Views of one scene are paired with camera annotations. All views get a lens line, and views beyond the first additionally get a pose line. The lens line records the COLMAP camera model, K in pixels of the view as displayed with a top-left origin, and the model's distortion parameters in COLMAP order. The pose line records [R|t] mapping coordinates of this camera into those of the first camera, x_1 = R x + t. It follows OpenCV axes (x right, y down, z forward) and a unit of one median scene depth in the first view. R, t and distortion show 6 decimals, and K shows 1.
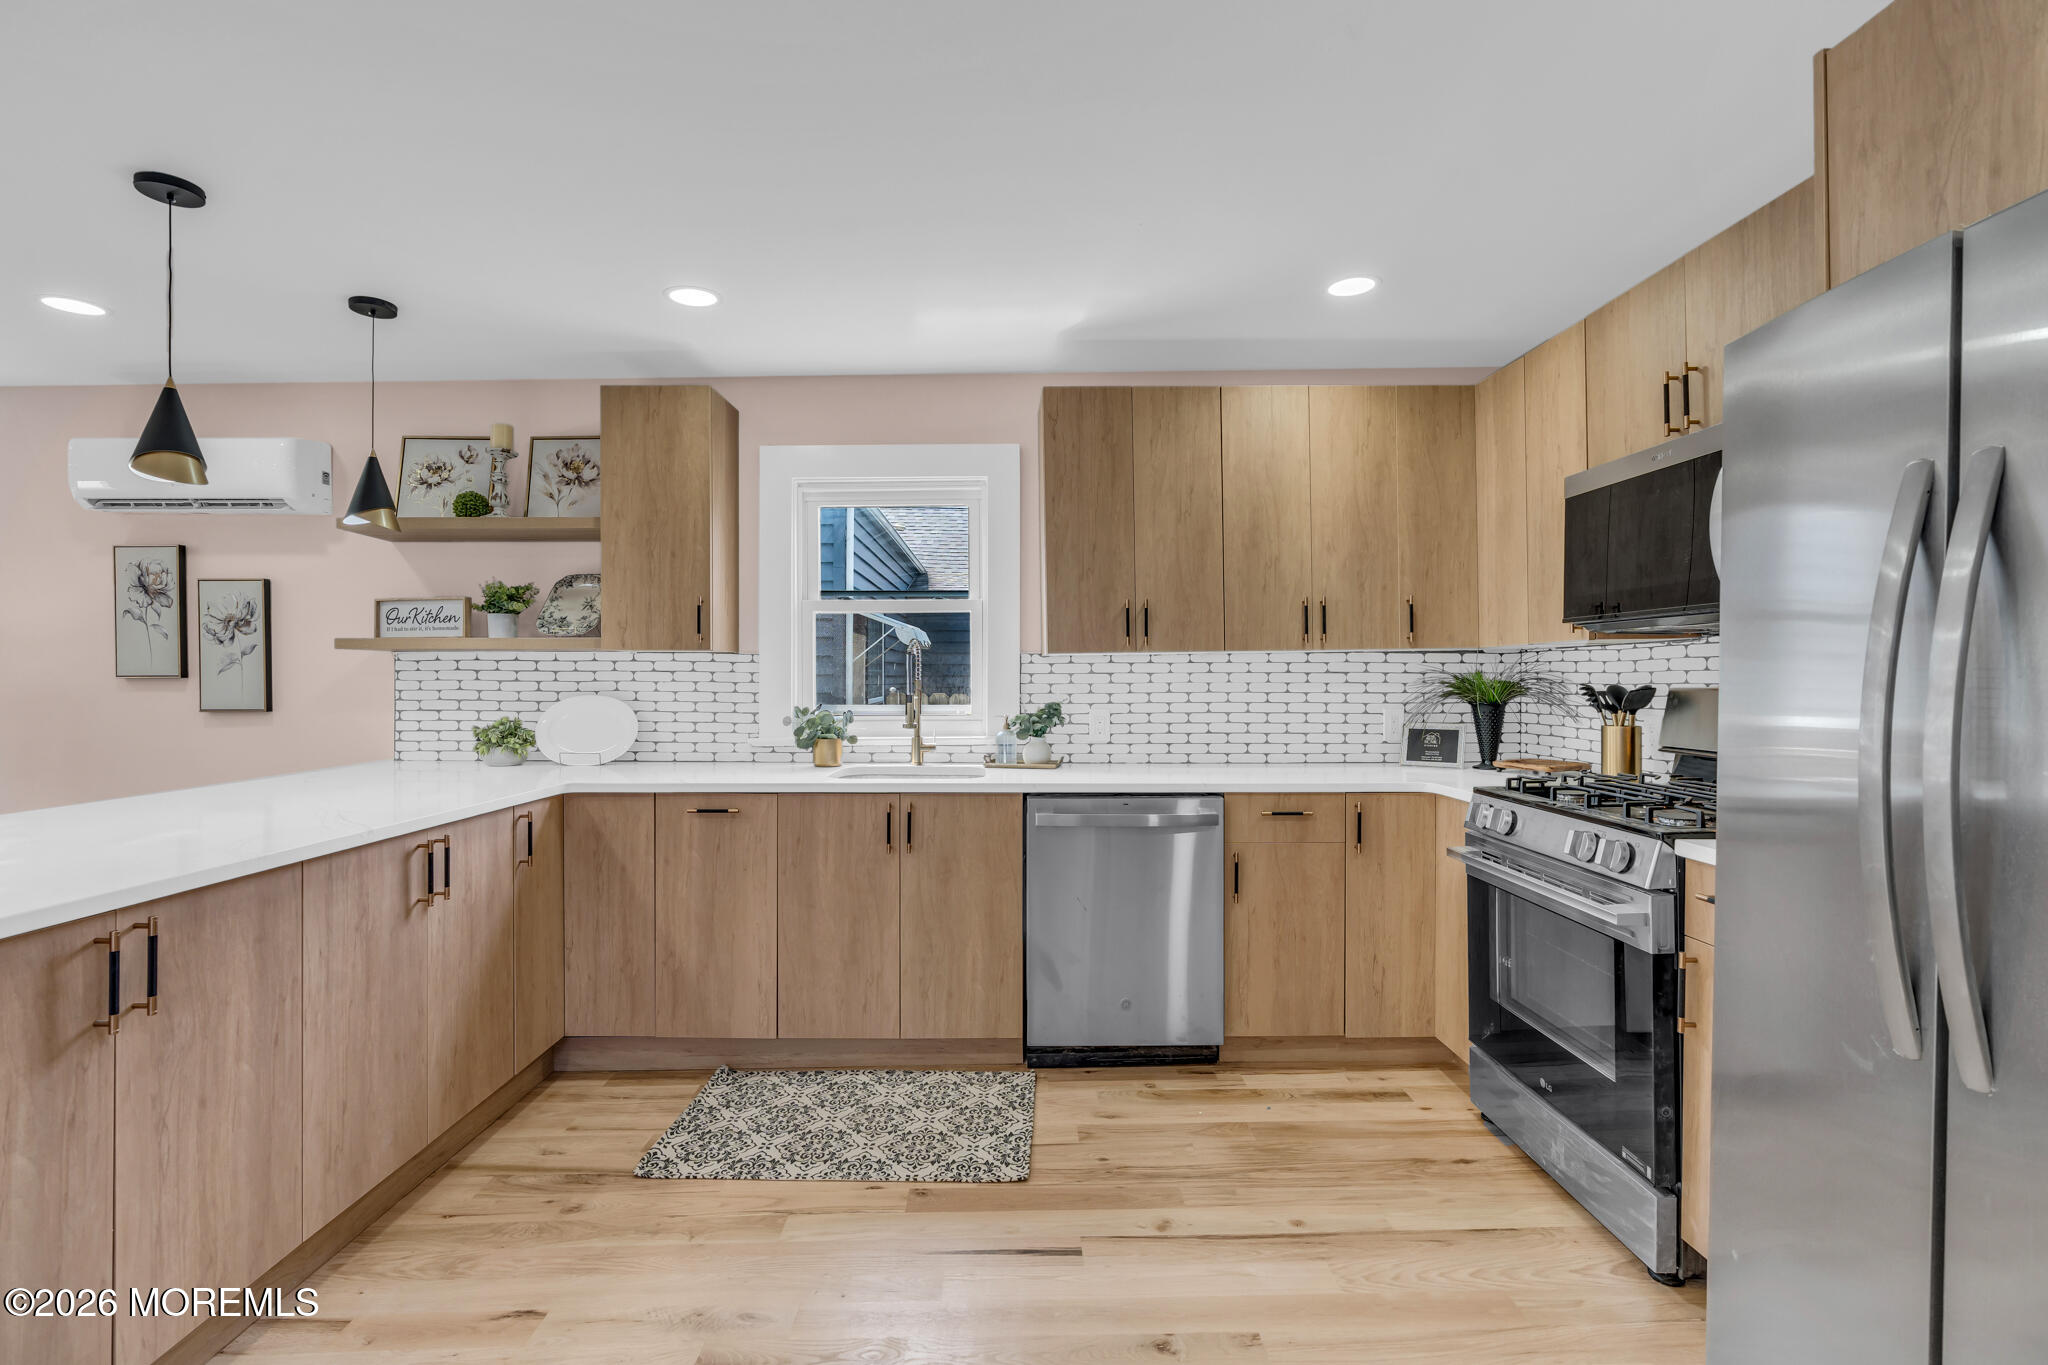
lens RADIAL K [[922.3, 0, 1021.5], [0, 922.3, 680.4], [0, 0, 1]] dist [-0.013282, 0.005282]
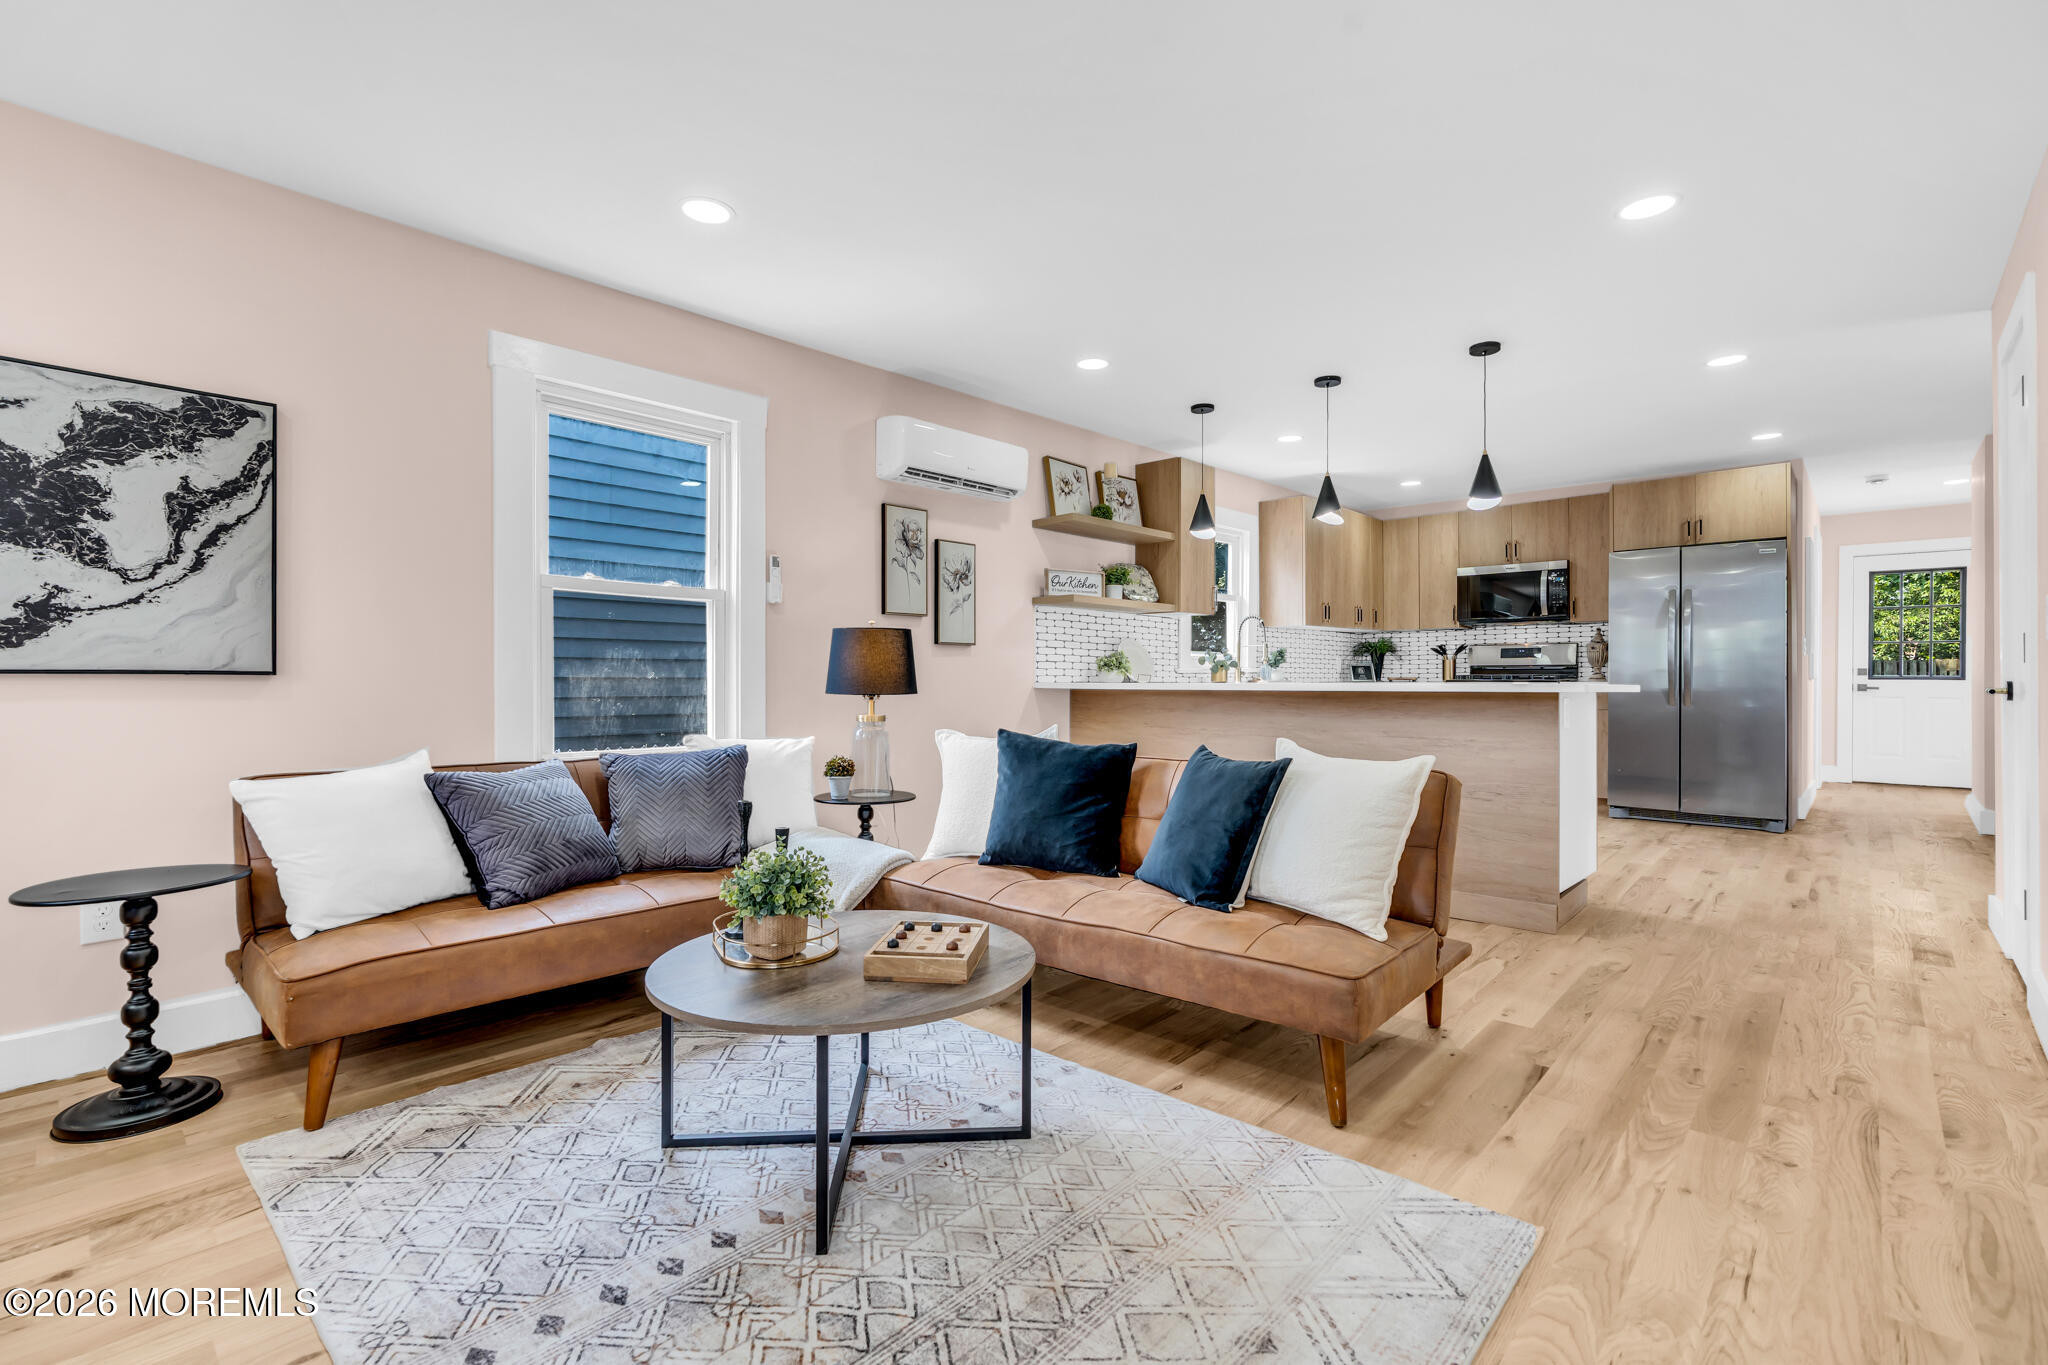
lens RADIAL K [[922.3, 0, 1022.4], [0, 922.3, 680.6], [0, 0, 1]] dist [-0.013282, 0.005282]
pose [[0.685631, -0.001890, 0.727947, -2.040196], [0.003126, 0.999995, -0.000347, 0.100230], [-0.727943, 0.002514, 0.685633, 0.049313]]
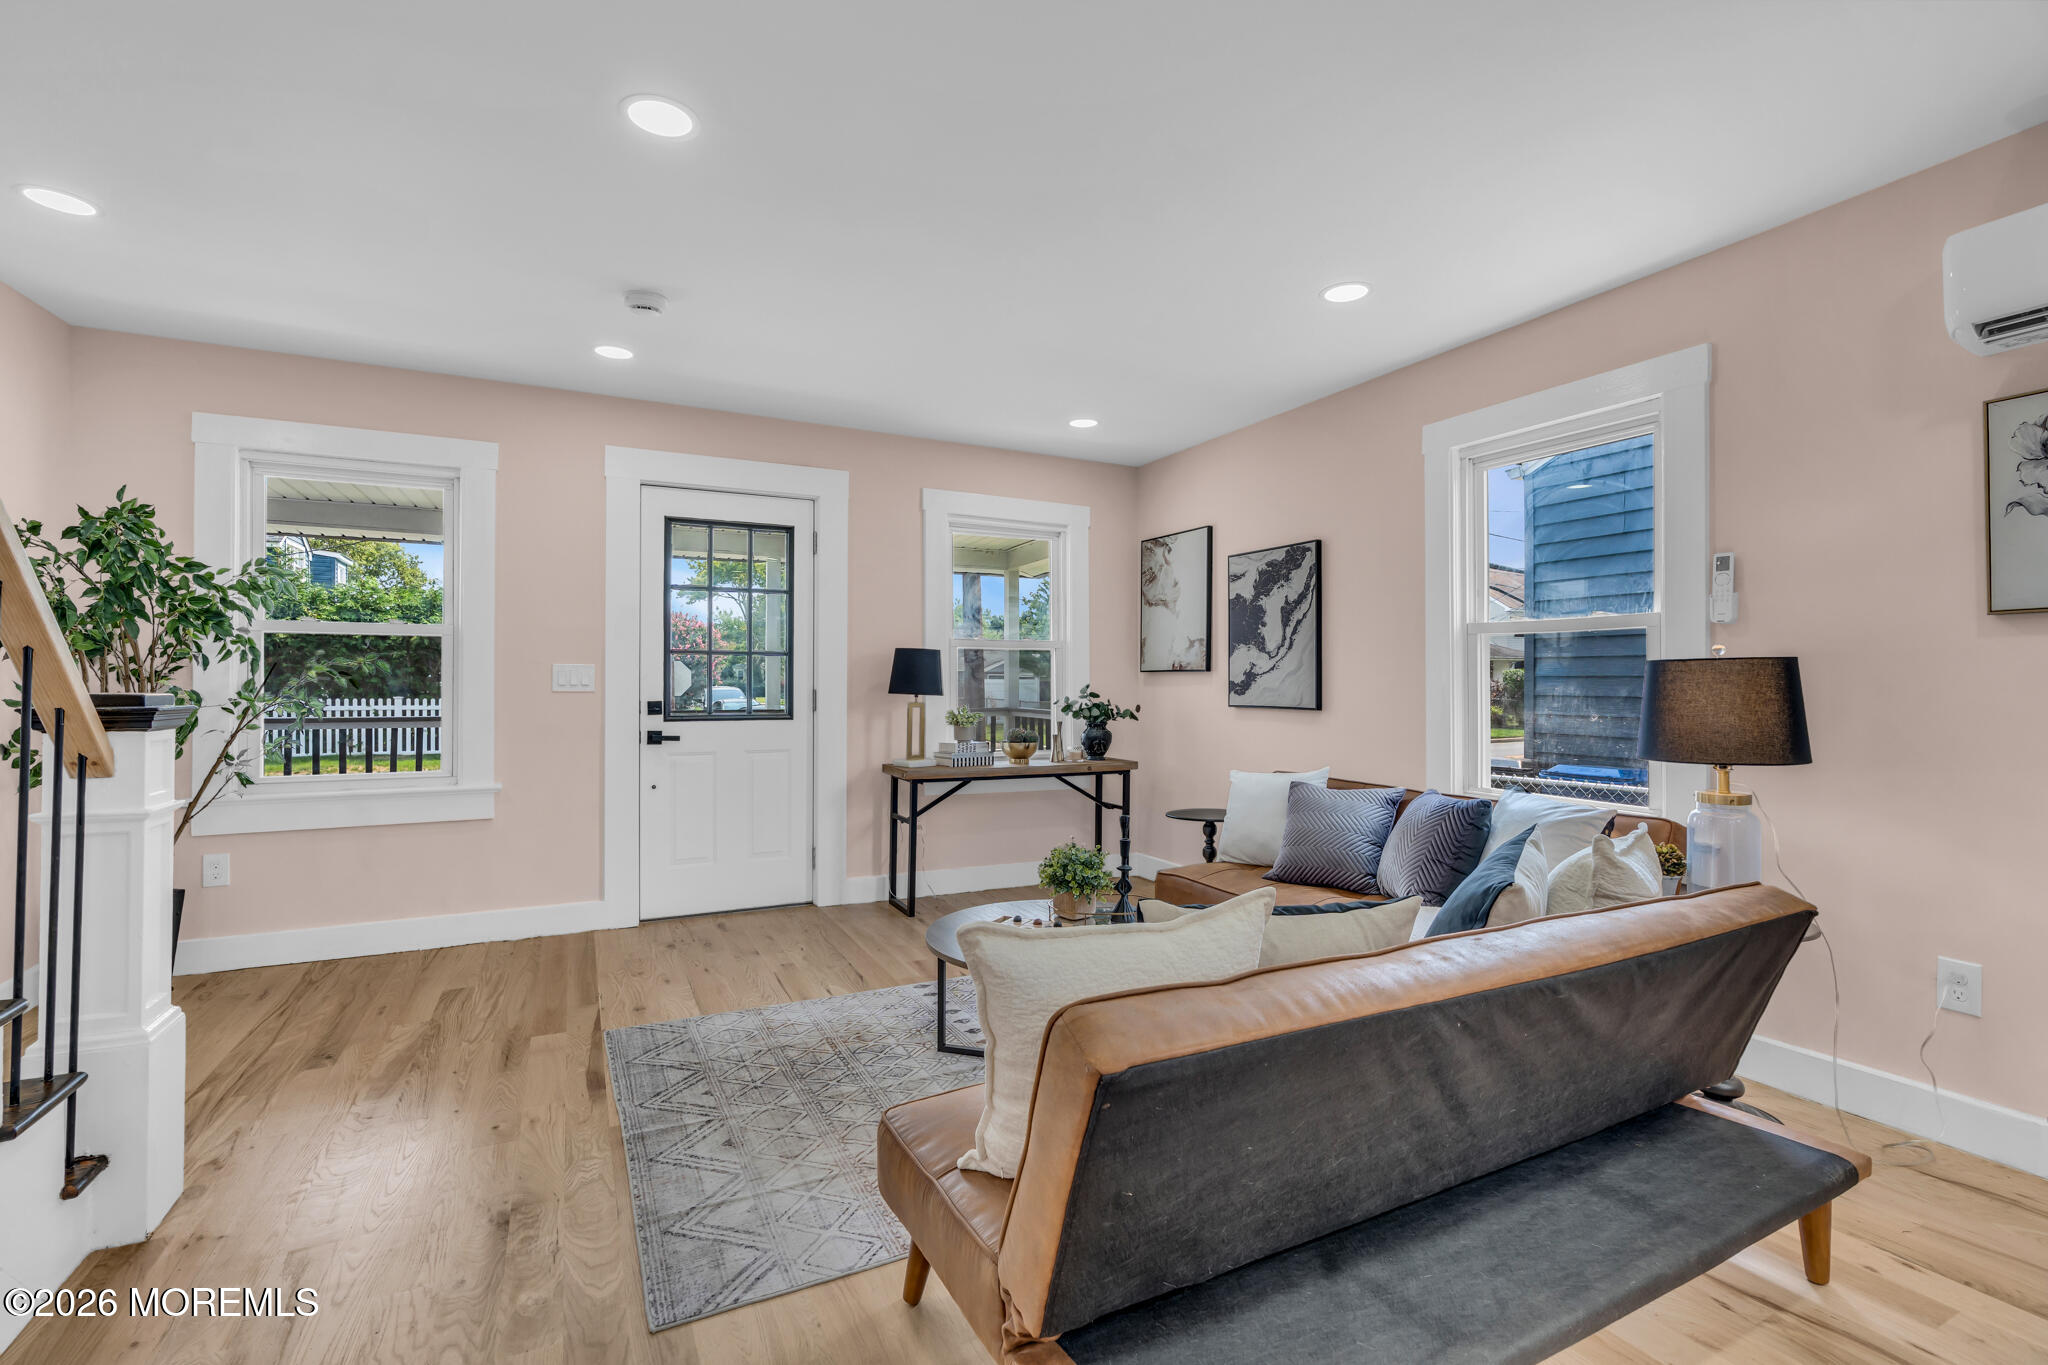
lens RADIAL K [[922.3, 0, 1020.3], [0, 922.3, 675.1], [0, 0, 1]] dist [-0.013282, 0.005282]
pose [[0.431837, -0.008119, -0.901915, -0.834897], [-0.000630, 0.999957, -0.009302, 0.052269], [0.901952, 0.004585, 0.431813, 0.161897]]
